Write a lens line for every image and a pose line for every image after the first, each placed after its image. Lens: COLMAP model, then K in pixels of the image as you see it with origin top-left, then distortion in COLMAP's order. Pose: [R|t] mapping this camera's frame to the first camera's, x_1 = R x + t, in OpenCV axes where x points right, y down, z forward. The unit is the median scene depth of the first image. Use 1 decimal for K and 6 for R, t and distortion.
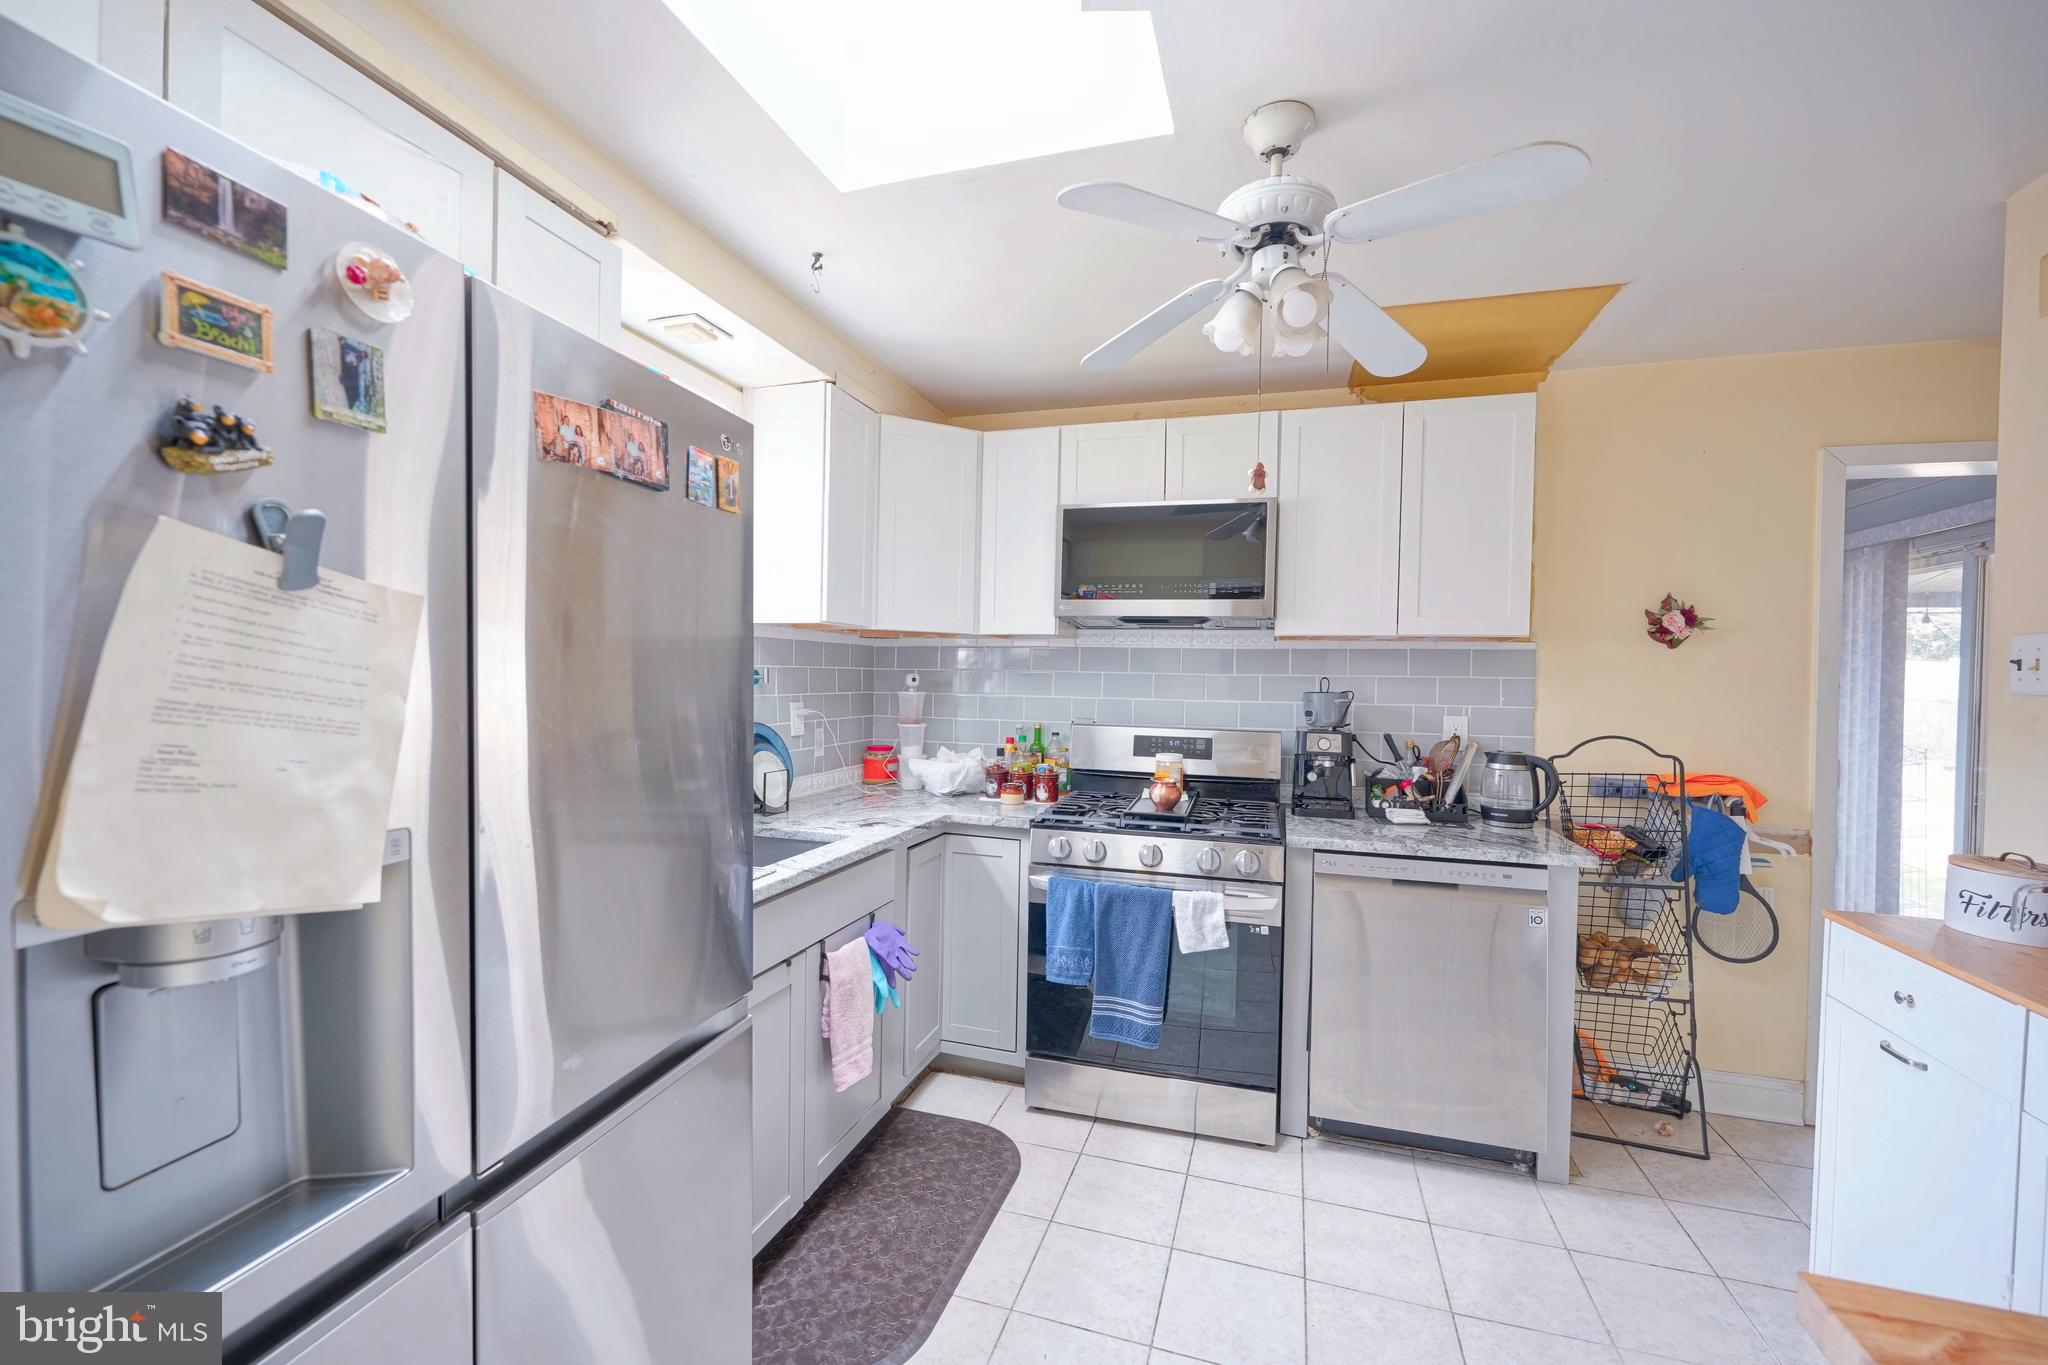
lens RADIAL K [[821.9, 0, 1032.2], [0, 821.9, 689.4], [0, 0, 1]] dist [0.001105, 0.000178]
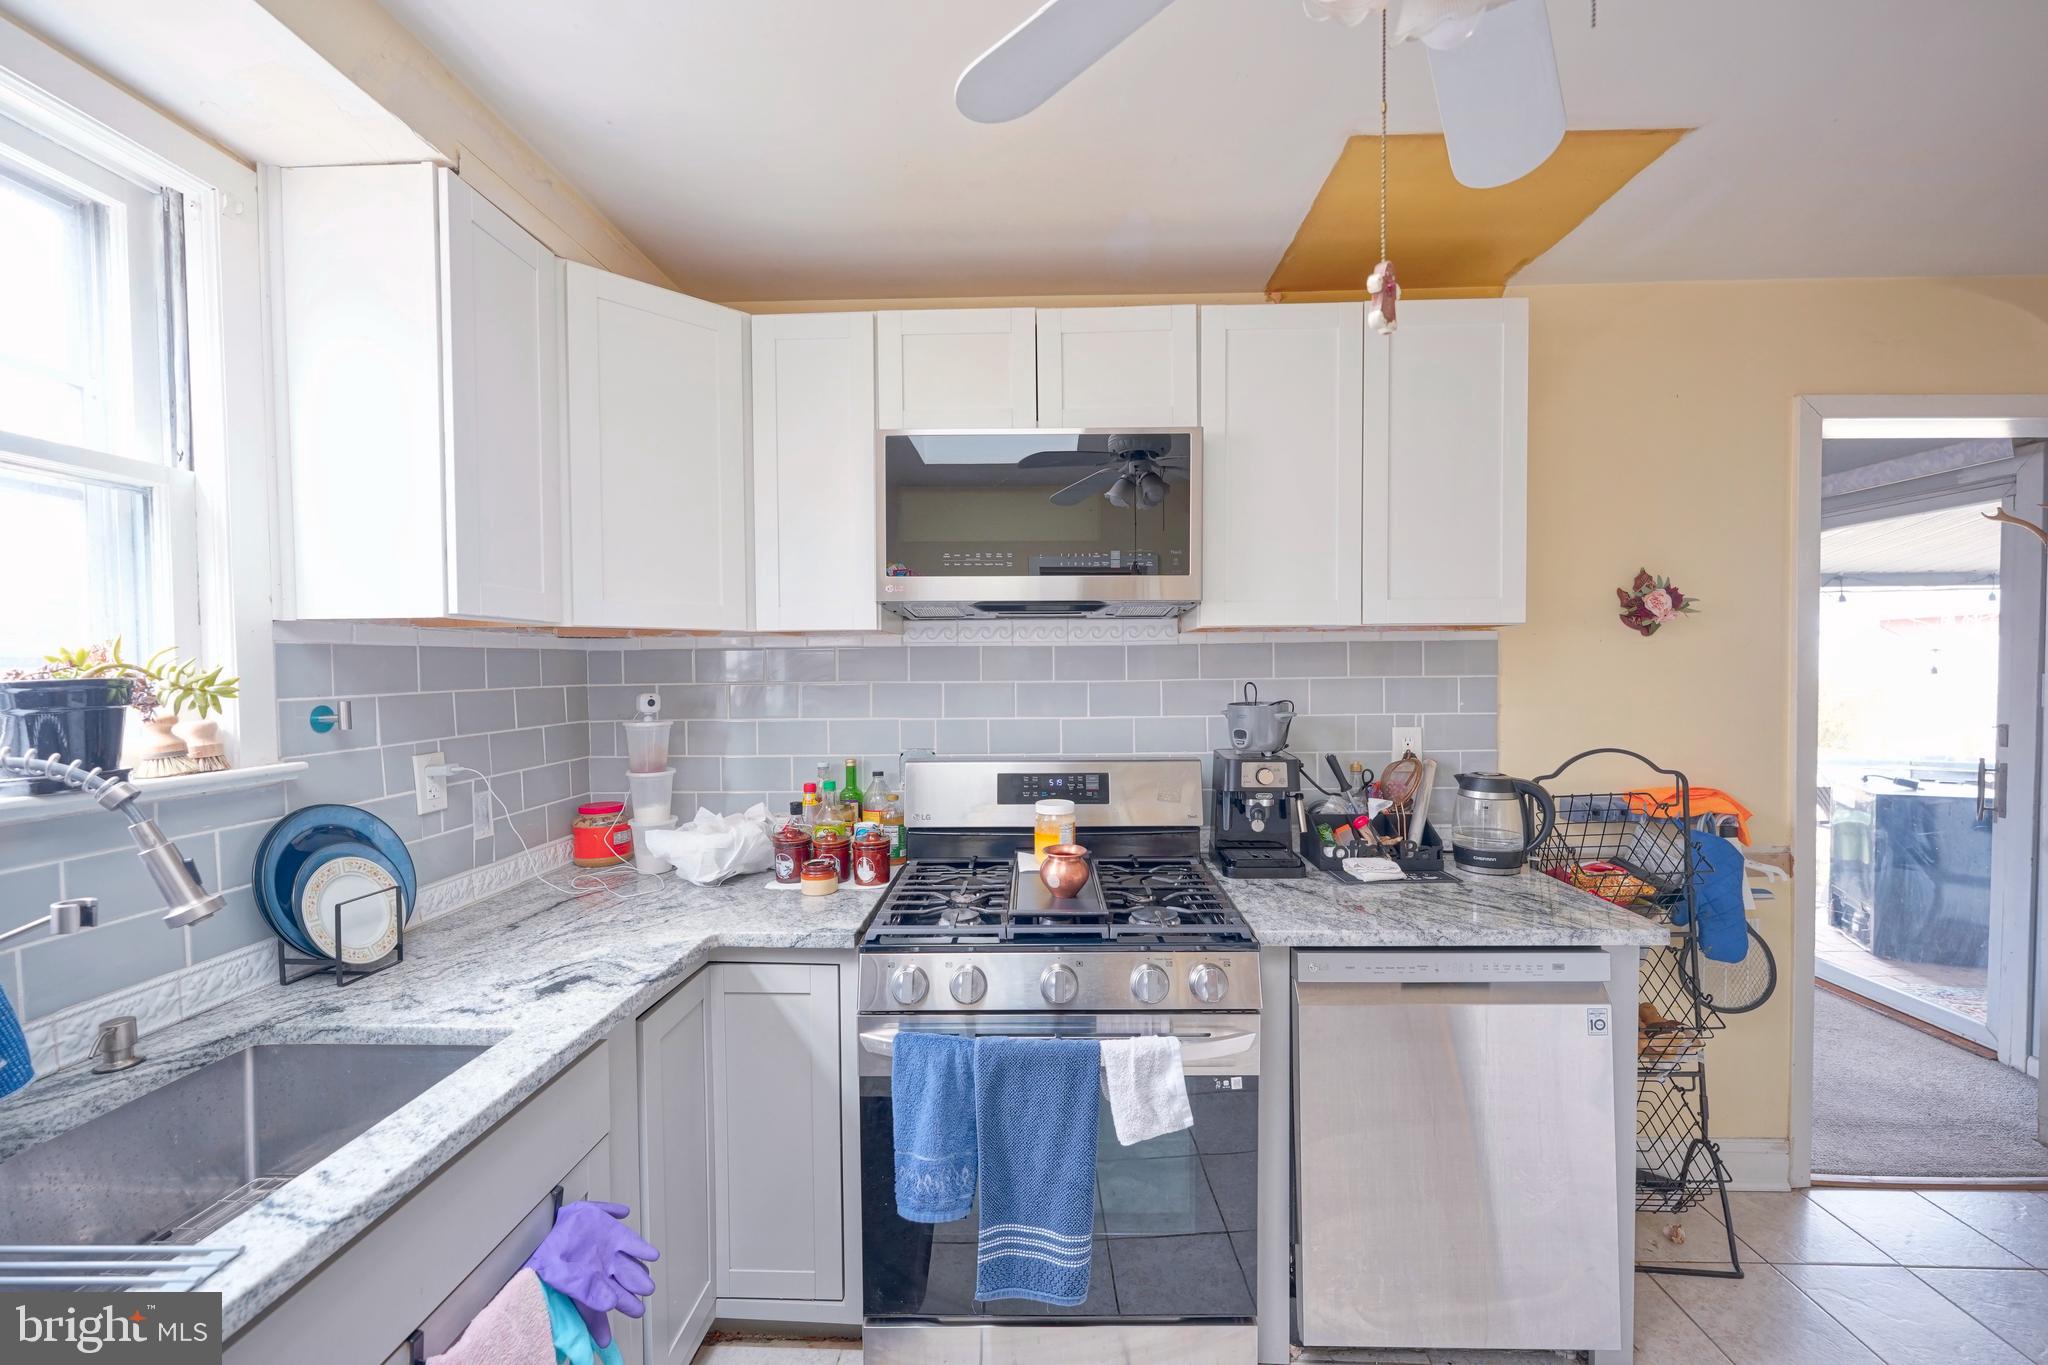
lens RADIAL K [[821.9, 0, 1033.2], [0, 821.9, 688.0], [0, 0, 1]] dist [0.001105, 0.000178]
pose [[0.965091, -0.034541, 0.259628, -0.028684], [0.030553, 0.999345, 0.019381, -0.034467], [-0.260128, -0.010772, 0.965514, 0.390261]]
